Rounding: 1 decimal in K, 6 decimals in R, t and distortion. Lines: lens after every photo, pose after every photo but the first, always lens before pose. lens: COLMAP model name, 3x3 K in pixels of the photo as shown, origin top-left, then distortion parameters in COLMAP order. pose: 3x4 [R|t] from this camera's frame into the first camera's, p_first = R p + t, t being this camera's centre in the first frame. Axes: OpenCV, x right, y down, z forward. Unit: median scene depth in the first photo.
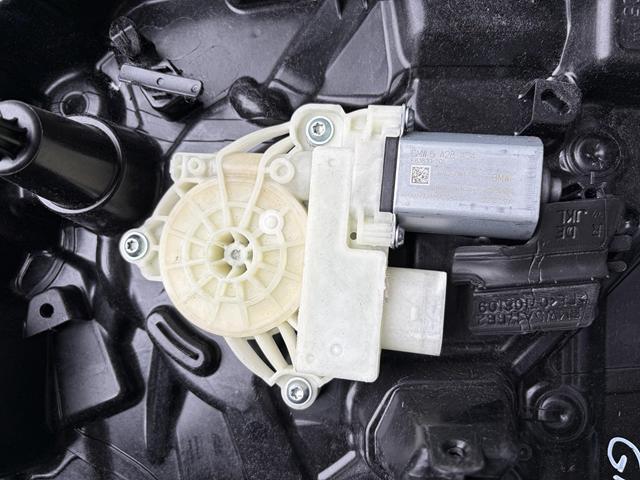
lens RADIAL K [[483.2, 0, 320.0], [0, 483.2, 240.0], [0, 0, 1]] dist [0.000775, -0.004759]
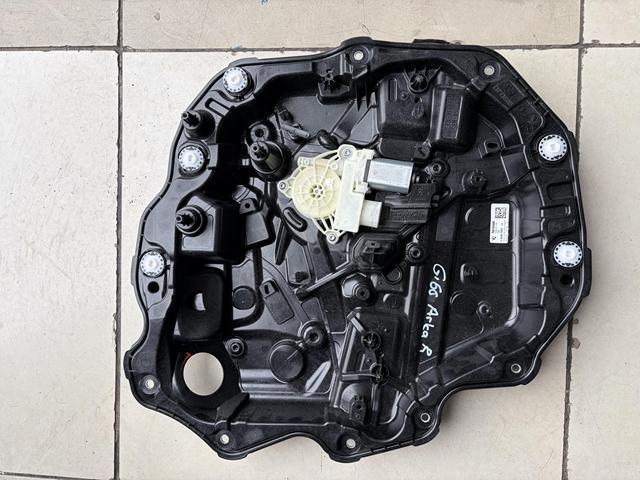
lens RADIAL K [[484.6, 0, 320.0], [0, 484.6, 240.0], [0, 0, 1]] dist [0.209524, -0.001088]
pose [[0.995705, 0.090306, -0.020414, -0.059712], [-0.088381, 0.992789, 0.080993, 0.083376], [0.027581, -0.078841, 0.996506, -2.132864]]
